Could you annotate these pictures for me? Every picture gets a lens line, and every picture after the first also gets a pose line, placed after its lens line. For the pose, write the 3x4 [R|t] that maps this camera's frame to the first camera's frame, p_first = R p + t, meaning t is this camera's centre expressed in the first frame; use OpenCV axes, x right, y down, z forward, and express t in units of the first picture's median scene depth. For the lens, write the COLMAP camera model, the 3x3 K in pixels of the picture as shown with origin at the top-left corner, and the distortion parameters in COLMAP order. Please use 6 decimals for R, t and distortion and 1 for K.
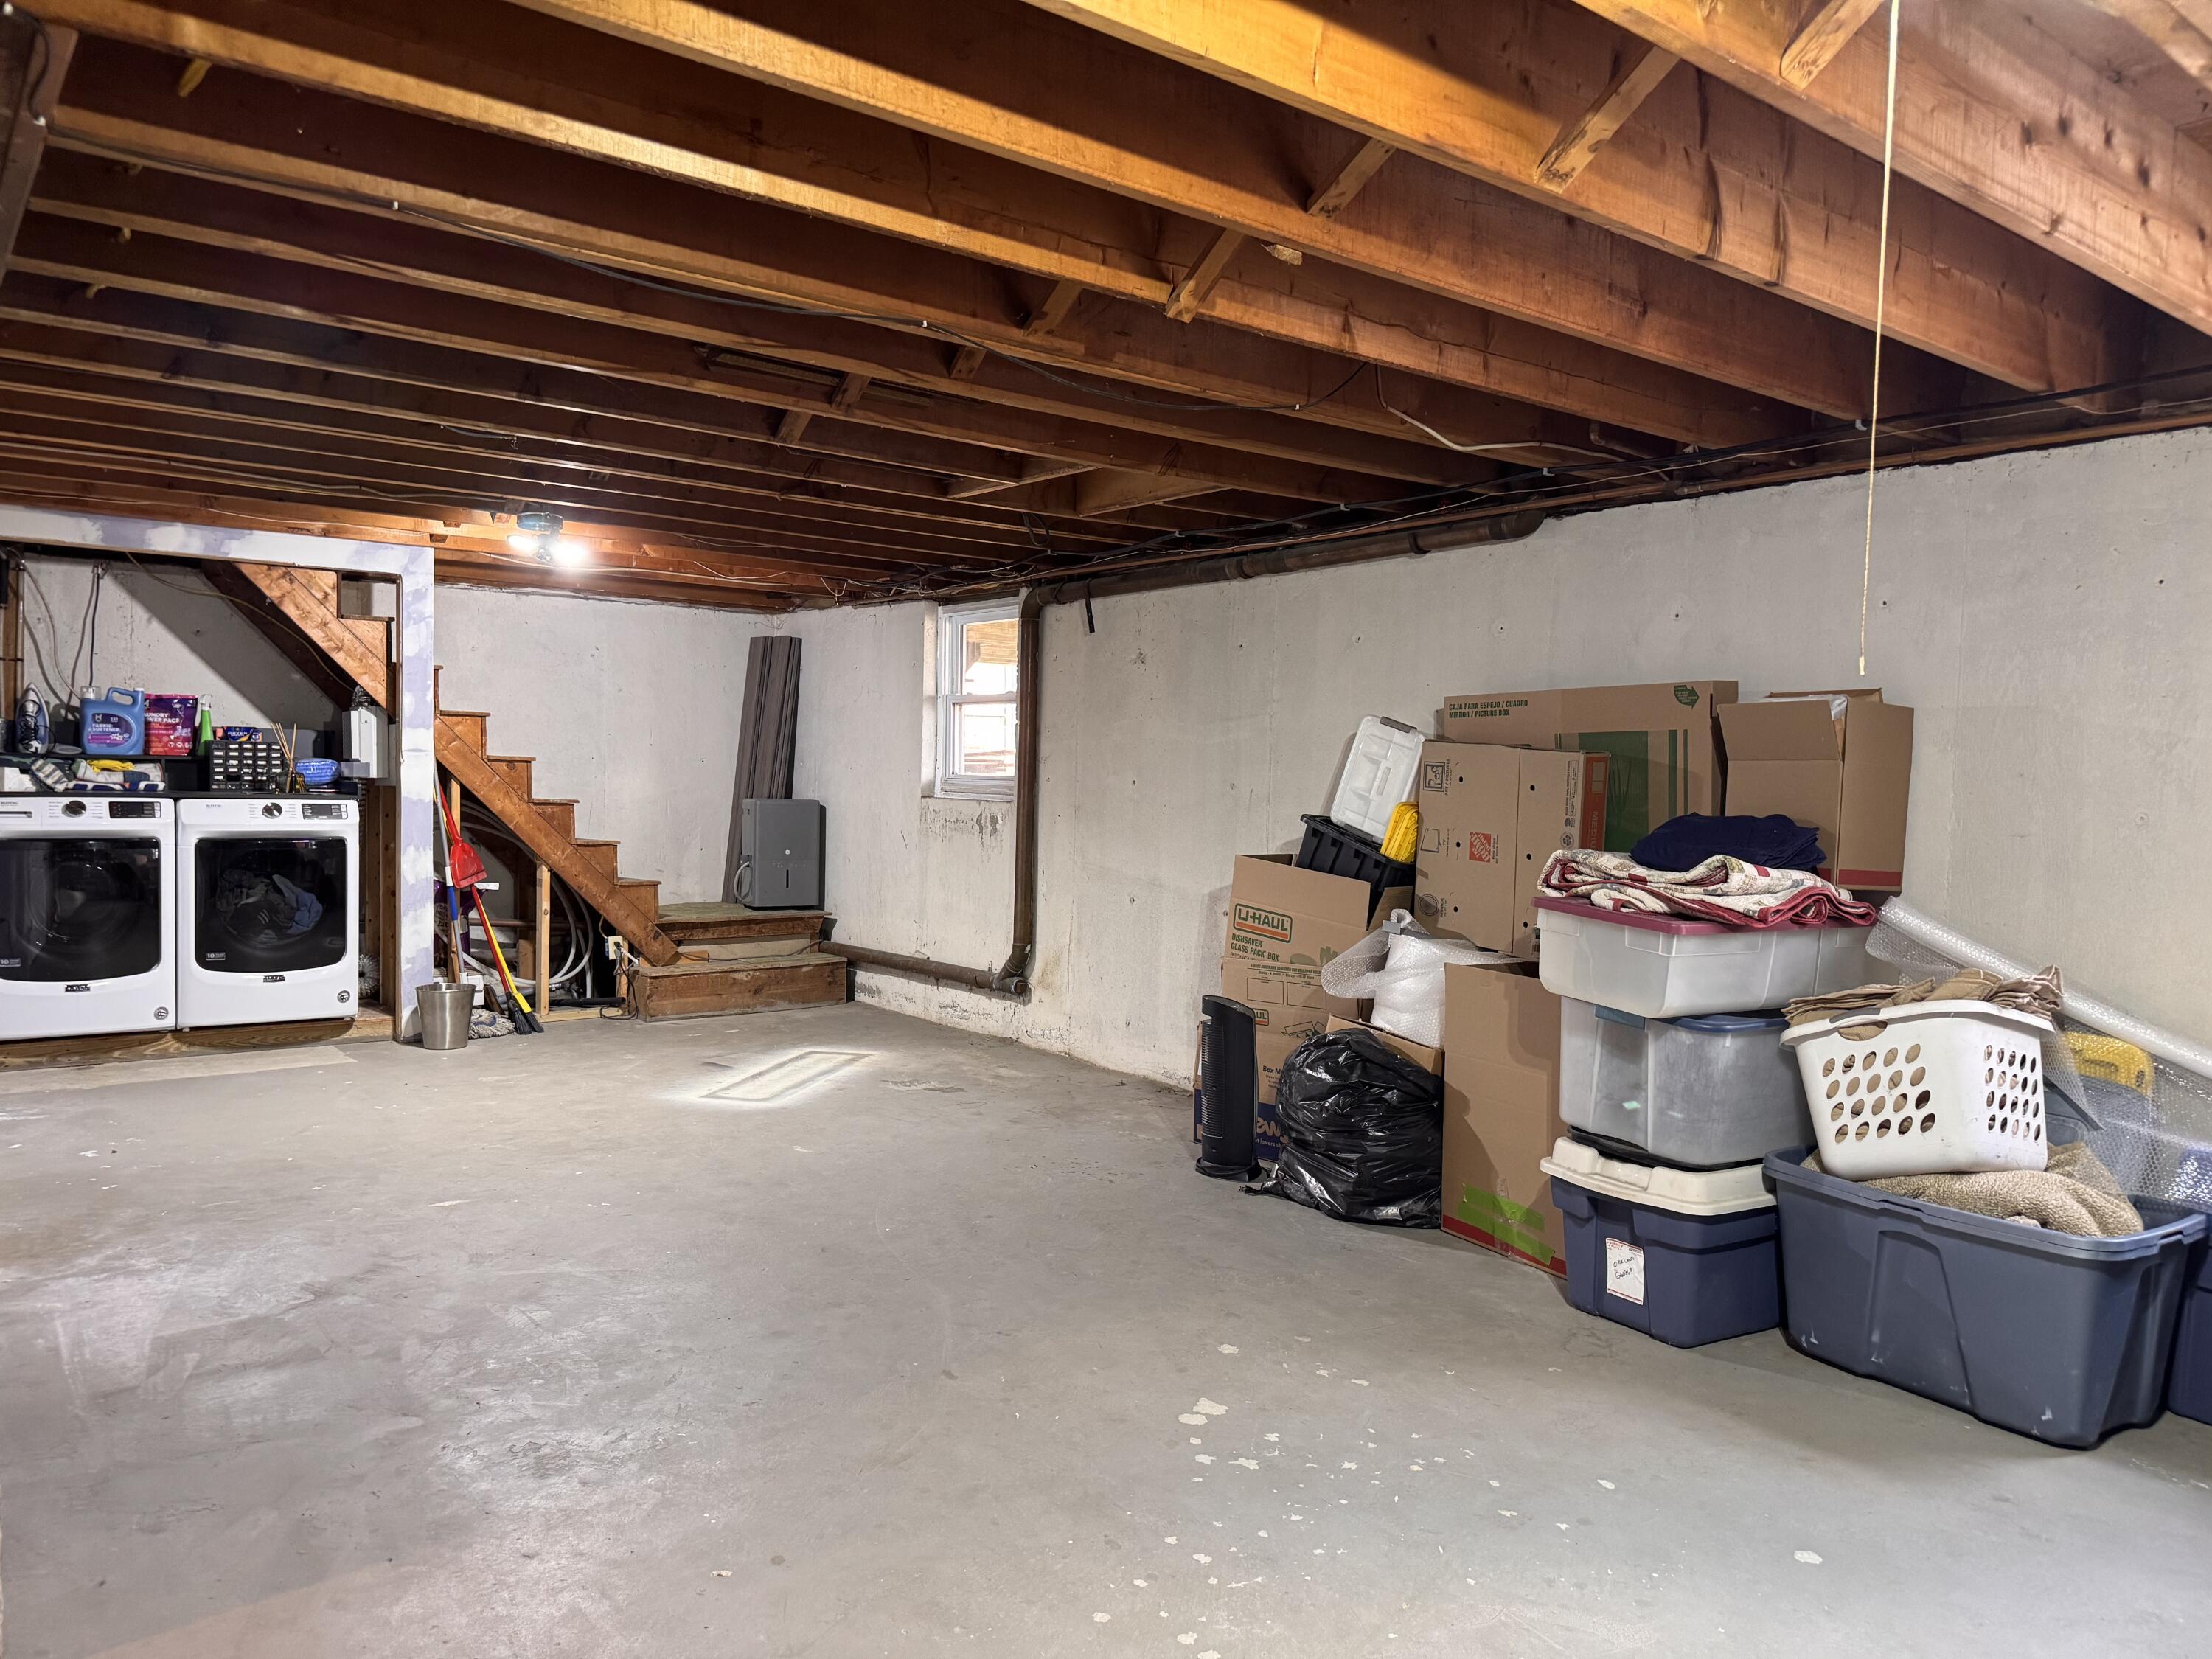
lens RADIAL K [[1578.2, 0, 1106.0], [0, 1578.2, 829.5], [0, 0, 1]] dist [-0.000568, -0.000651]
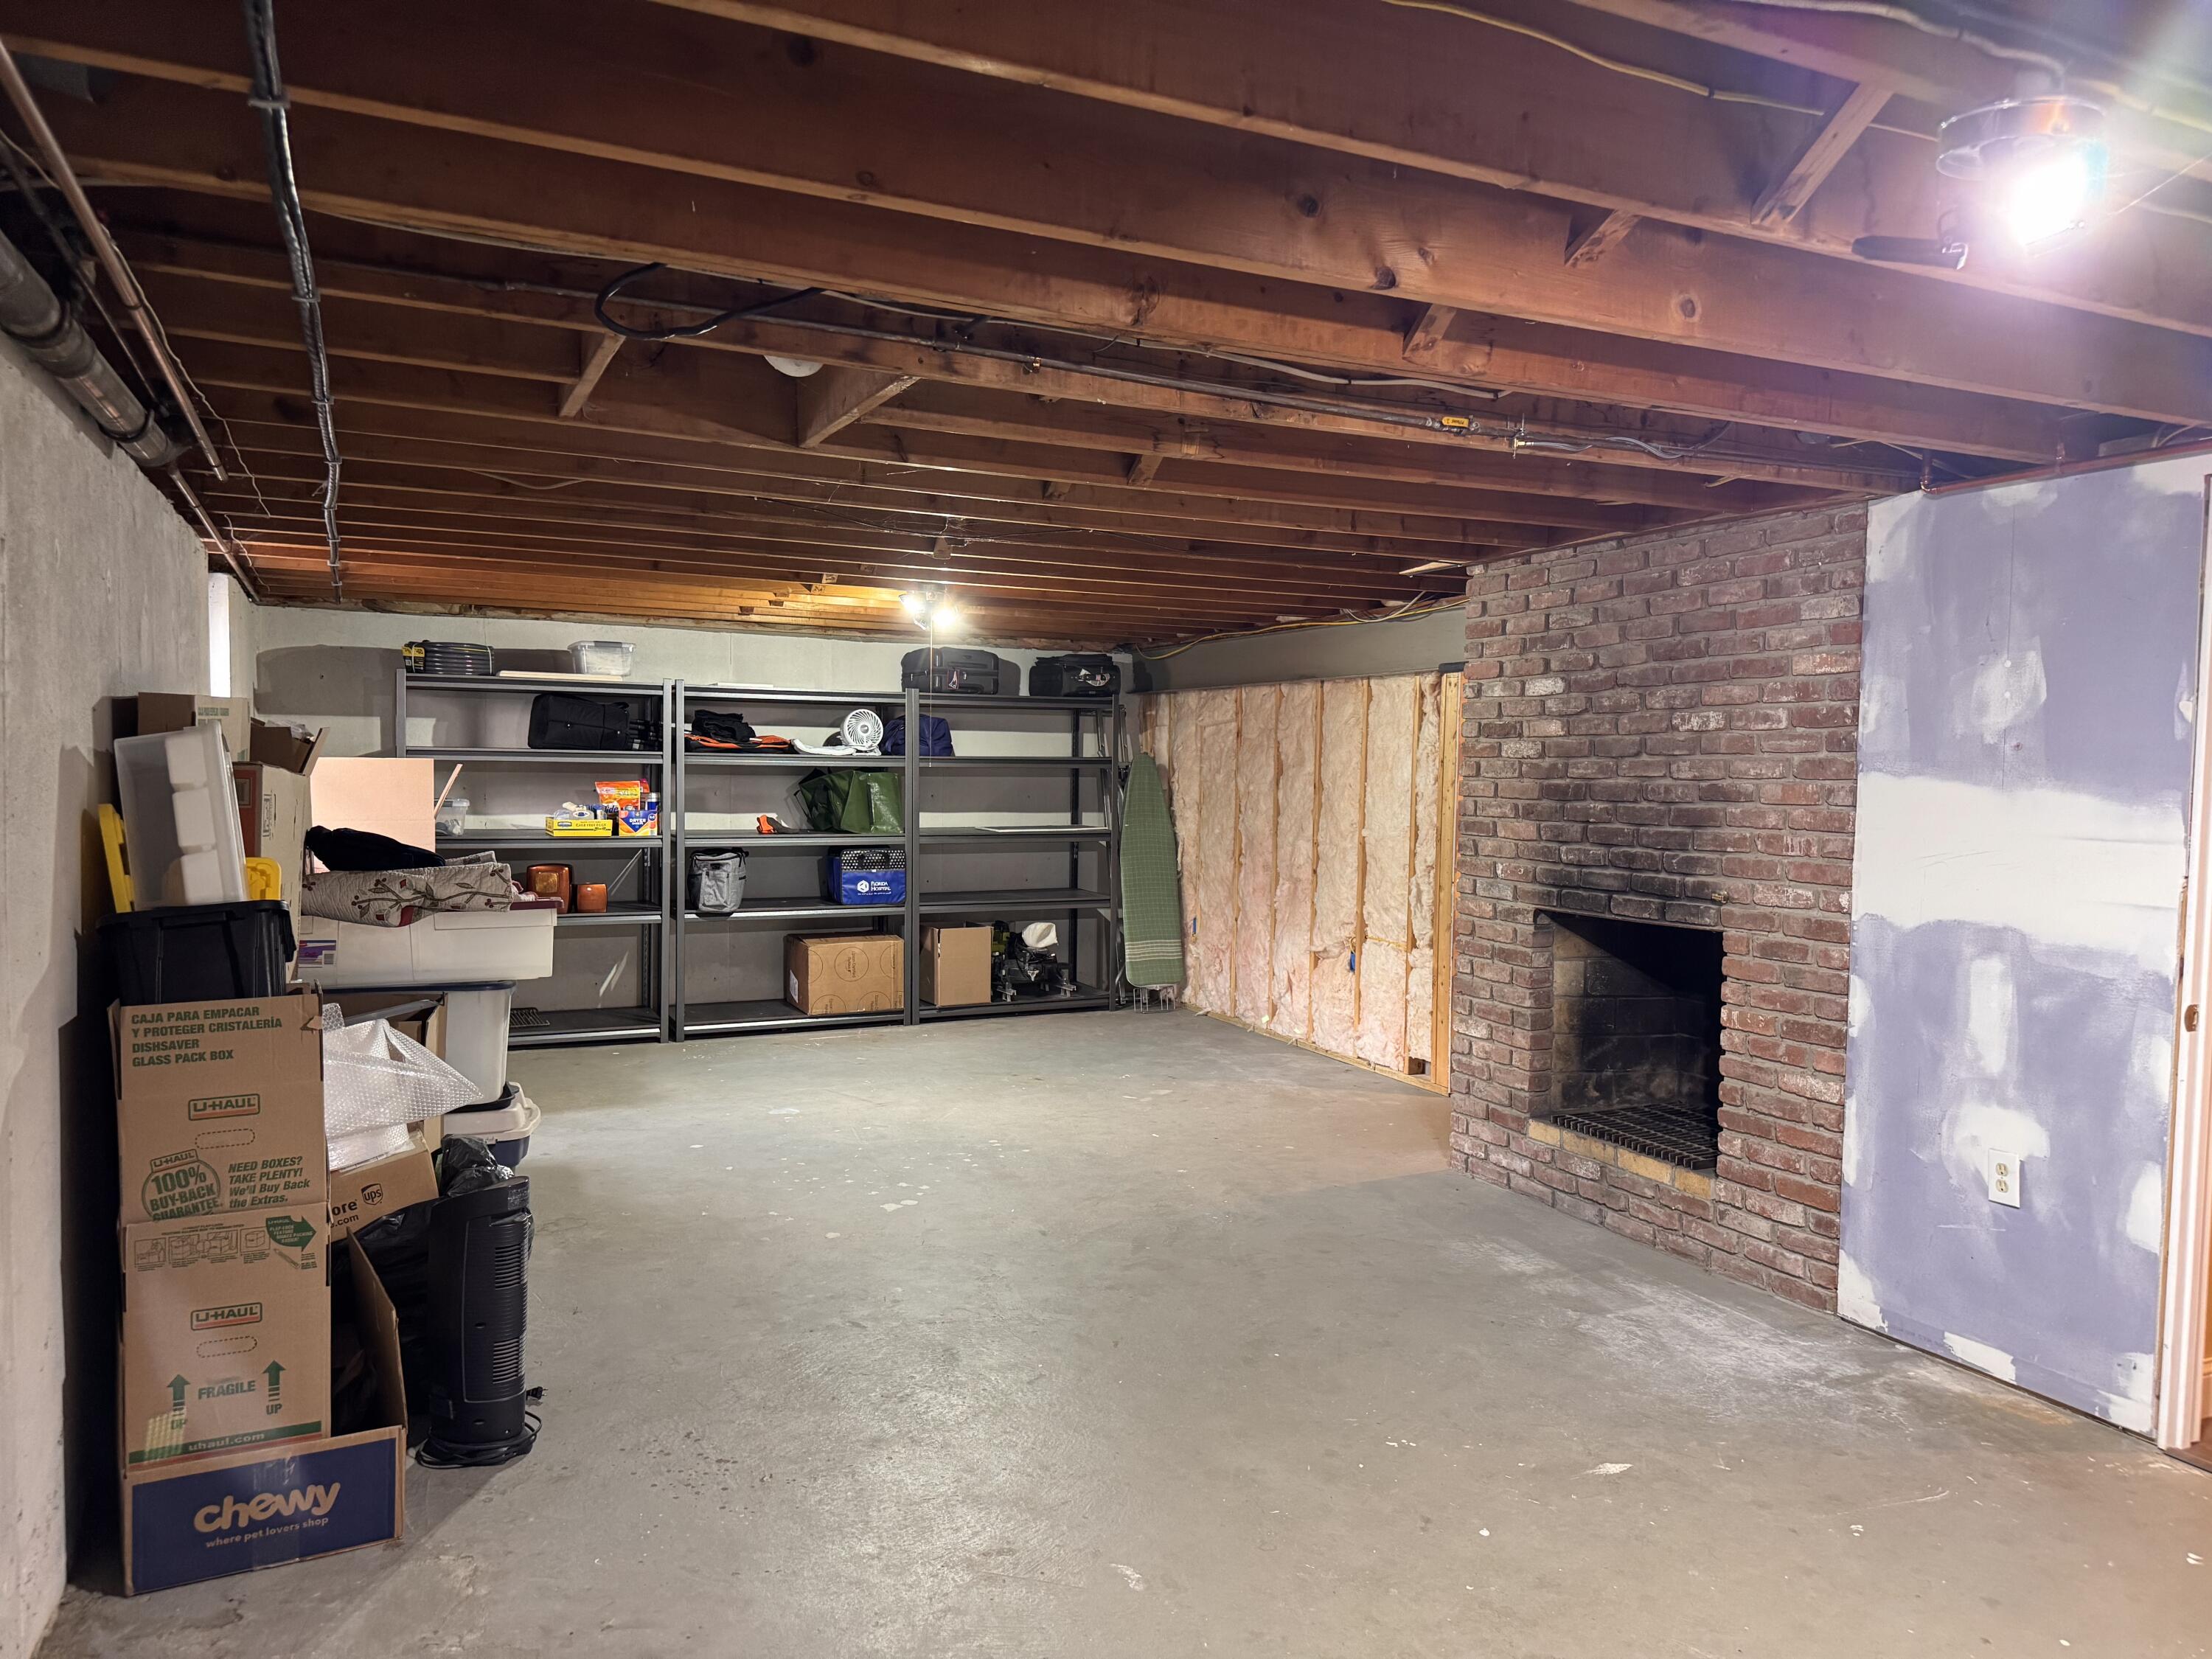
lens RADIAL K [[1578.2, 0, 1106.0], [0, 1578.2, 829.5], [0, 0, 1]] dist [-0.000568, -0.000651]
pose [[-0.972619, -0.052995, 0.226283, -0.433906], [-0.032931, 0.995257, 0.091543, -0.145224], [-0.230061, 0.081584, -0.969750, 2.215045]]
